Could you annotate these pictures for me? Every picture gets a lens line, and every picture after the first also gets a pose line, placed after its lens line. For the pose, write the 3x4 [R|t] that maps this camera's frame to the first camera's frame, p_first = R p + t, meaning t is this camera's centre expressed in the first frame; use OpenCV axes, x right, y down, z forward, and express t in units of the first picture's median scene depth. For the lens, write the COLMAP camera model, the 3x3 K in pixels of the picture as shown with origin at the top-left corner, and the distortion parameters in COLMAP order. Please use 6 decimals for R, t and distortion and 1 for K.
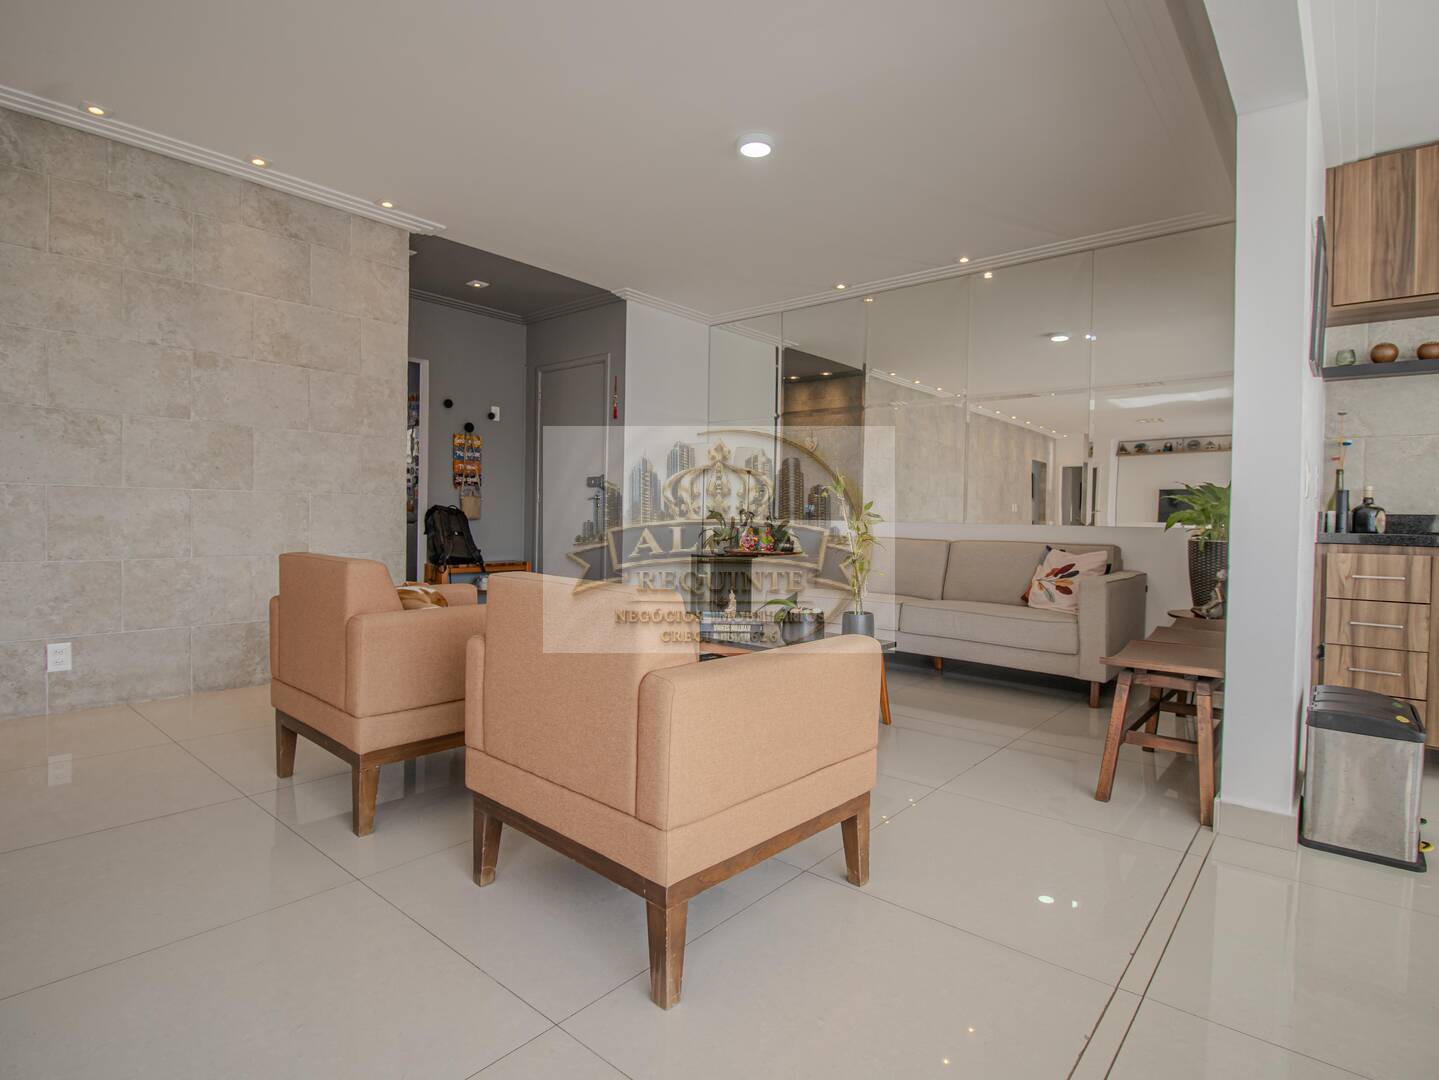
lens RADIAL K [[747.7, 0, 722.1], [0, 747.7, 530.1], [0, 0, 1]] dist [0.003637, -0.016379]
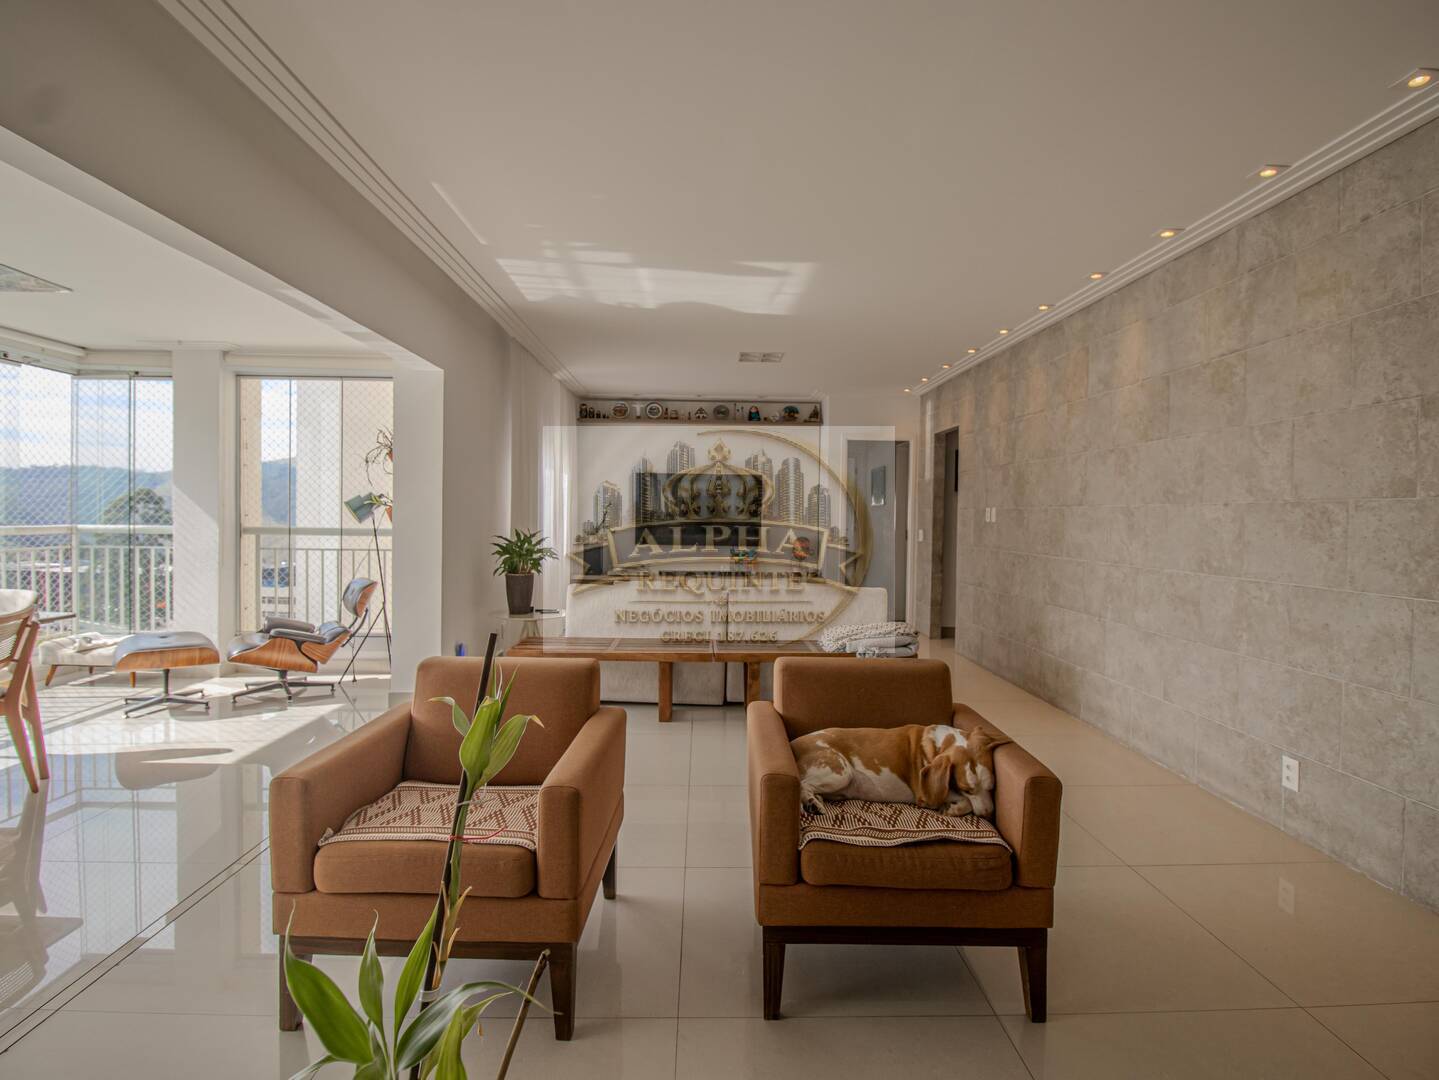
lens RADIAL K [[747.7, 0, 722.1], [0, 747.7, 530.1], [0, 0, 1]] dist [0.003637, -0.016379]
pose [[-0.743884, -0.014811, -0.668145, 0.235889], [-0.038031, 0.999072, 0.020196, -0.116869], [0.667226, 0.040434, -0.743757, 1.174761]]
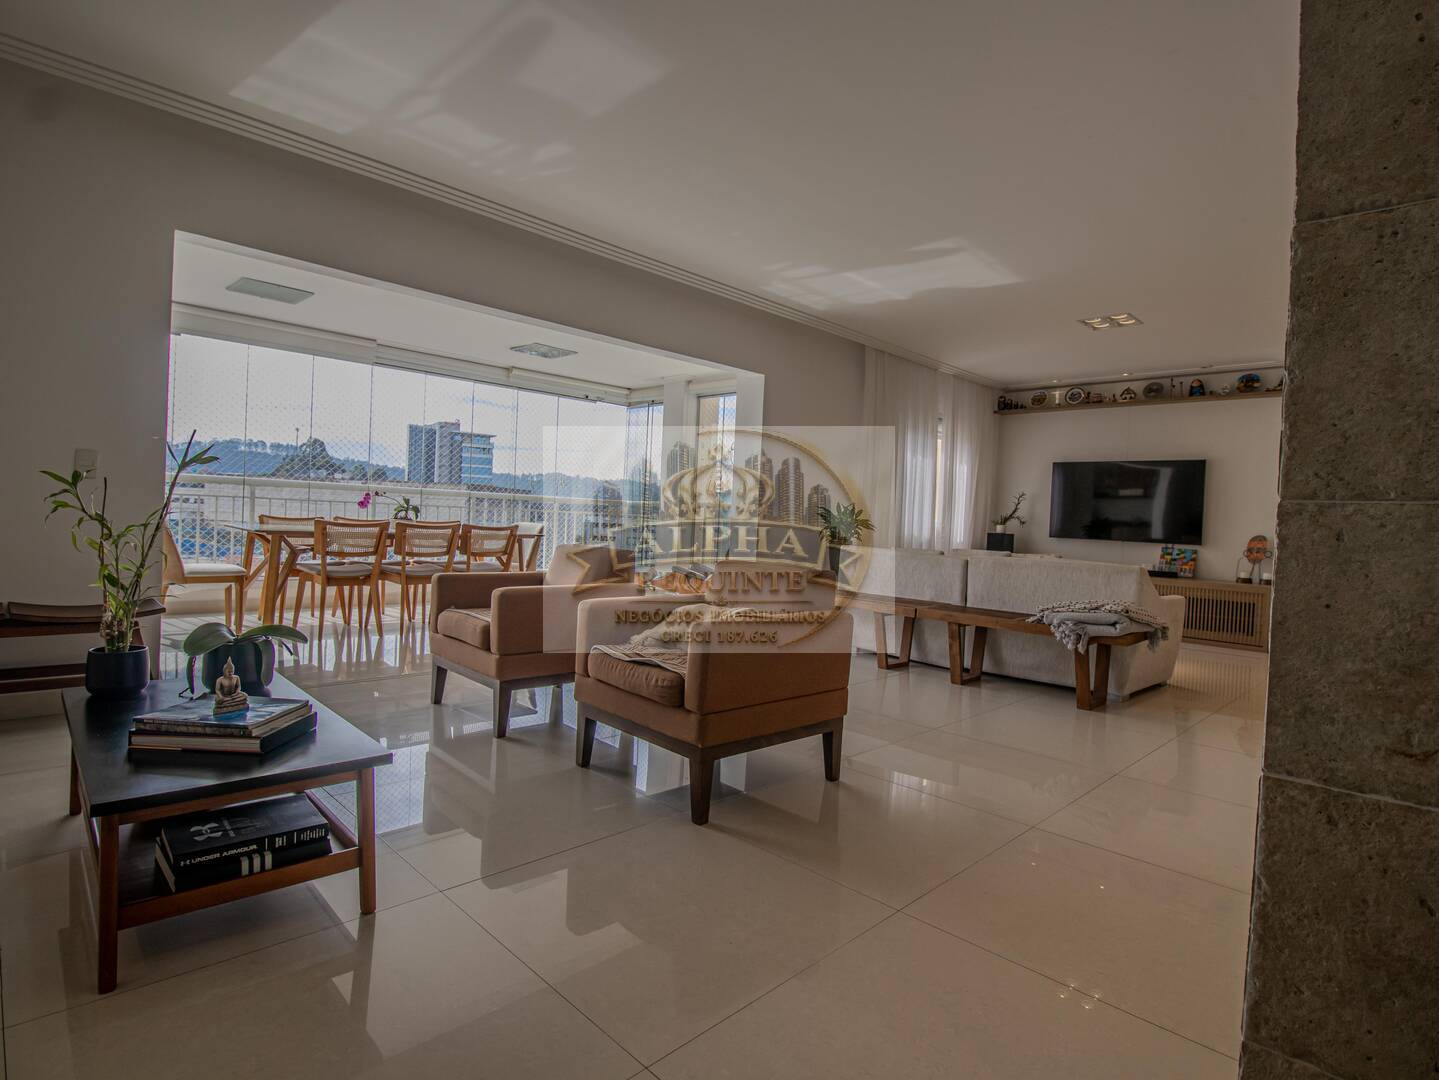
lens RADIAL K [[747.7, 0, 722.1], [0, 747.7, 530.1], [0, 0, 1]] dist [0.003637, -0.016379]
pose [[-0.994391, -0.064282, 0.083988, -0.385957], [-0.061509, 0.997485, 0.035206, -0.047727], [-0.086040, 0.029843, -0.995845, 1.618166]]
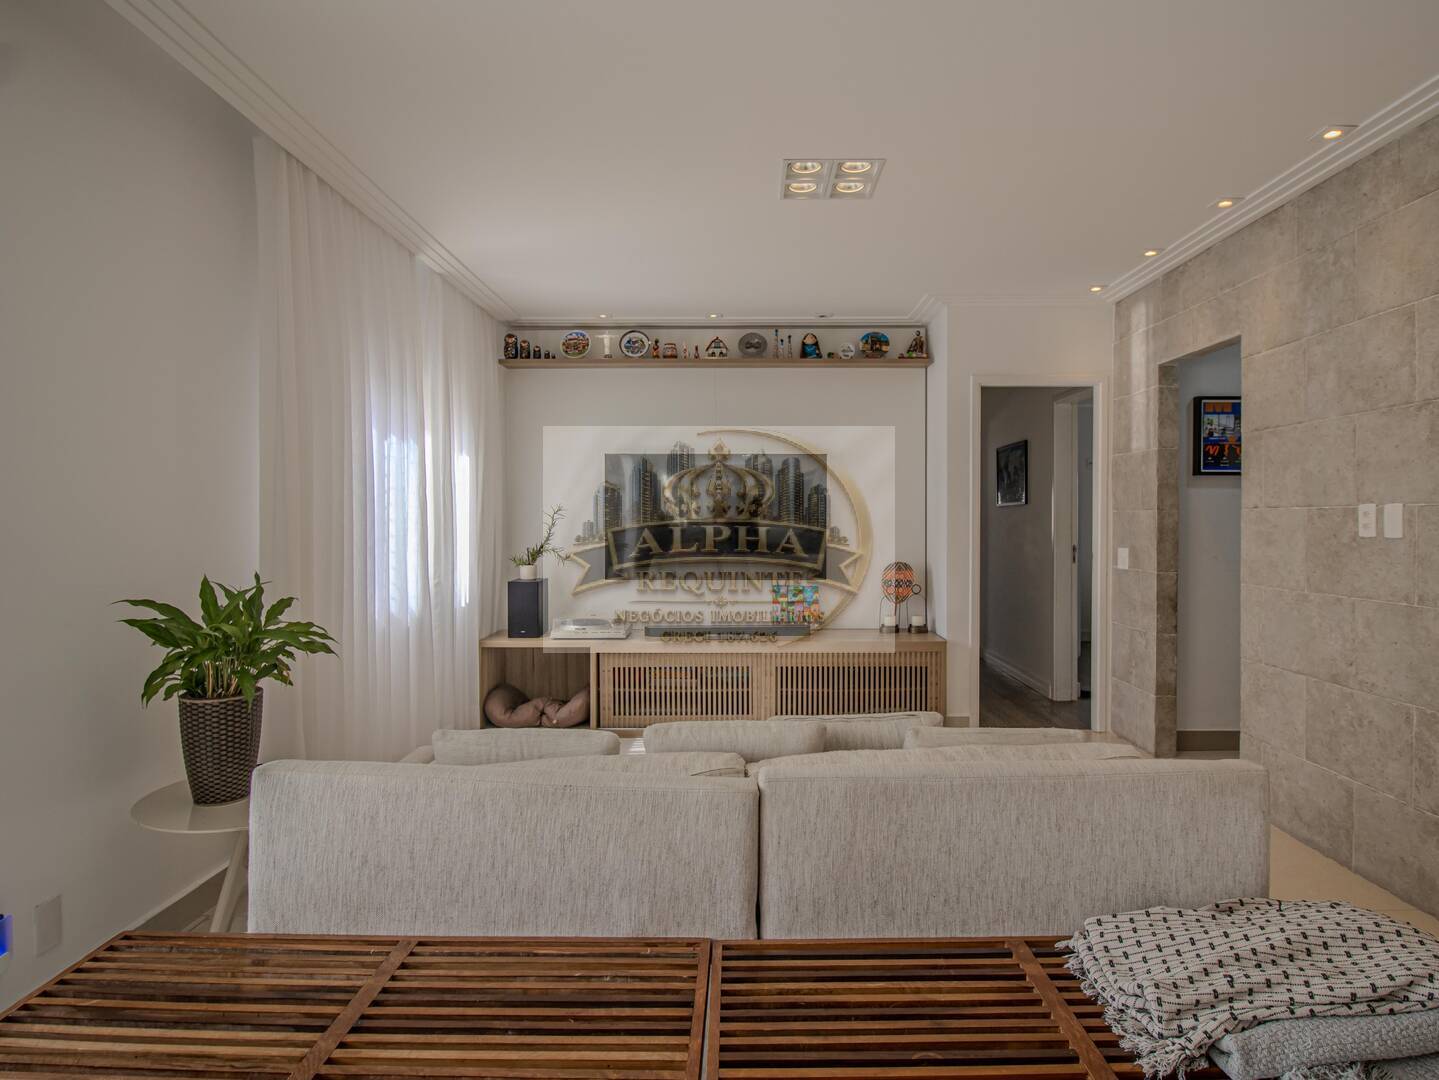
lens RADIAL K [[819.0, 0, 746.3], [0, 819.0, 531.1], [0, 0, 1]] dist [-0.000375, -0.000540]
pose [[-0.760285, -0.007529, -0.649546, -0.419865], [-0.022532, 0.999637, 0.014786, -0.129221], [0.649199, 0.025878, -0.760179, 0.470640]]
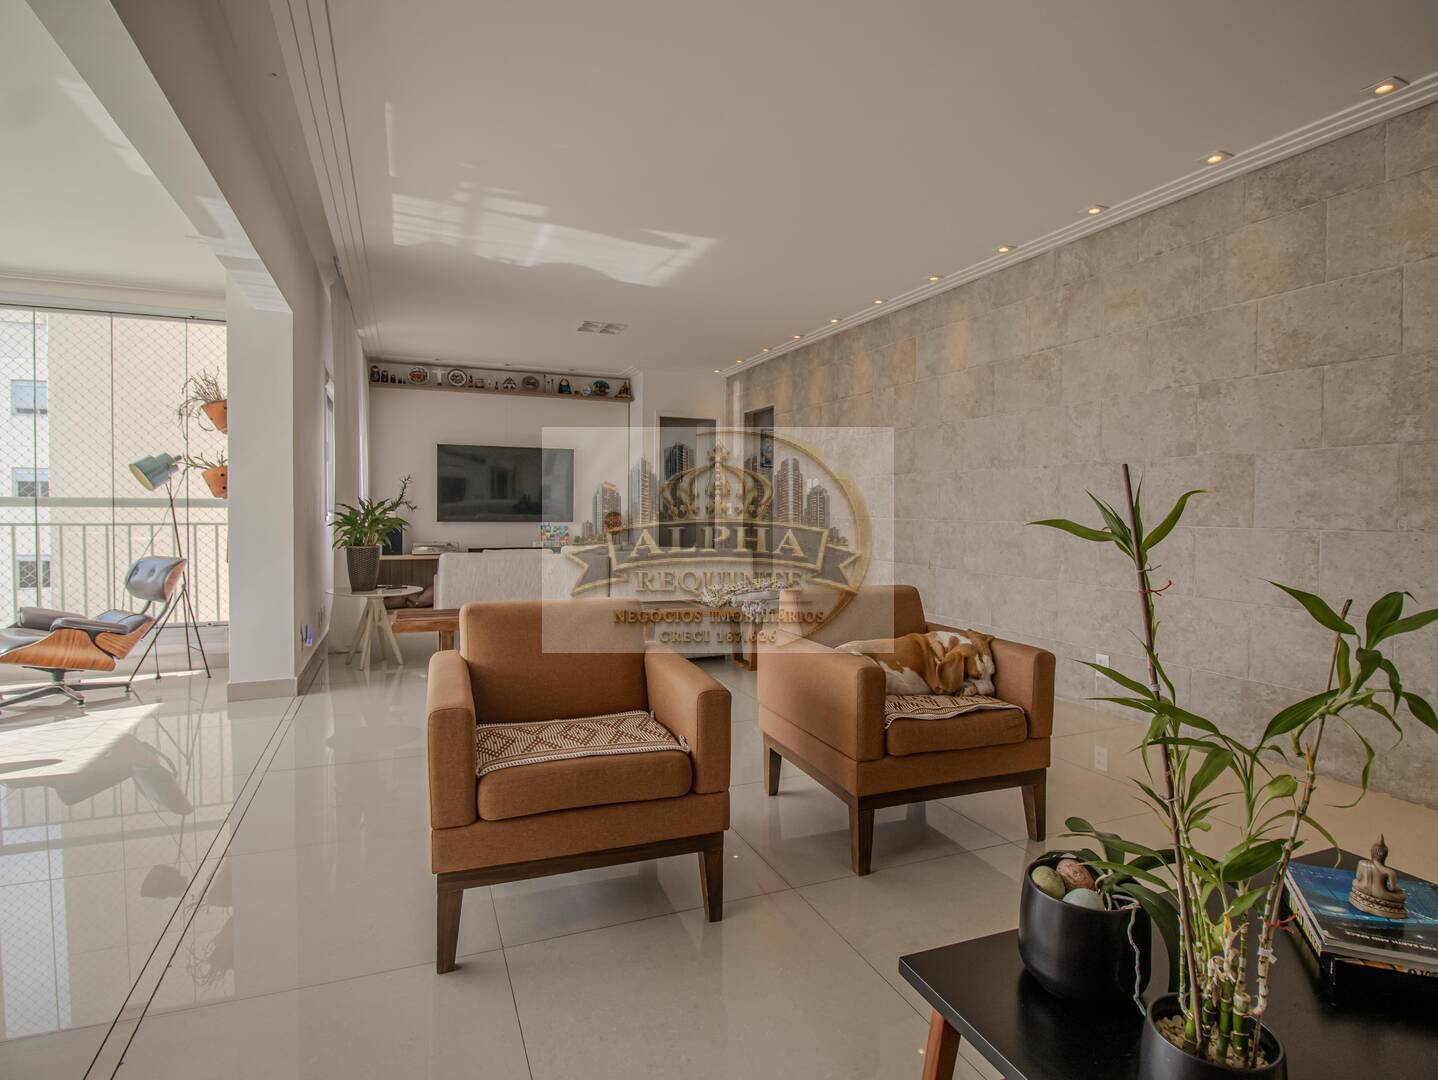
lens RADIAL K [[761.7, 0, 724.0], [0, 761.7, 529.9], [0, 0, 1]] dist [0.004078, -0.015382]
pose [[-0.453479, 0.005703, -0.891249, 0.490289], [-0.030301, 0.999303, 0.021812, -0.058916], [0.890752, 0.036897, -0.452990, 0.982369]]
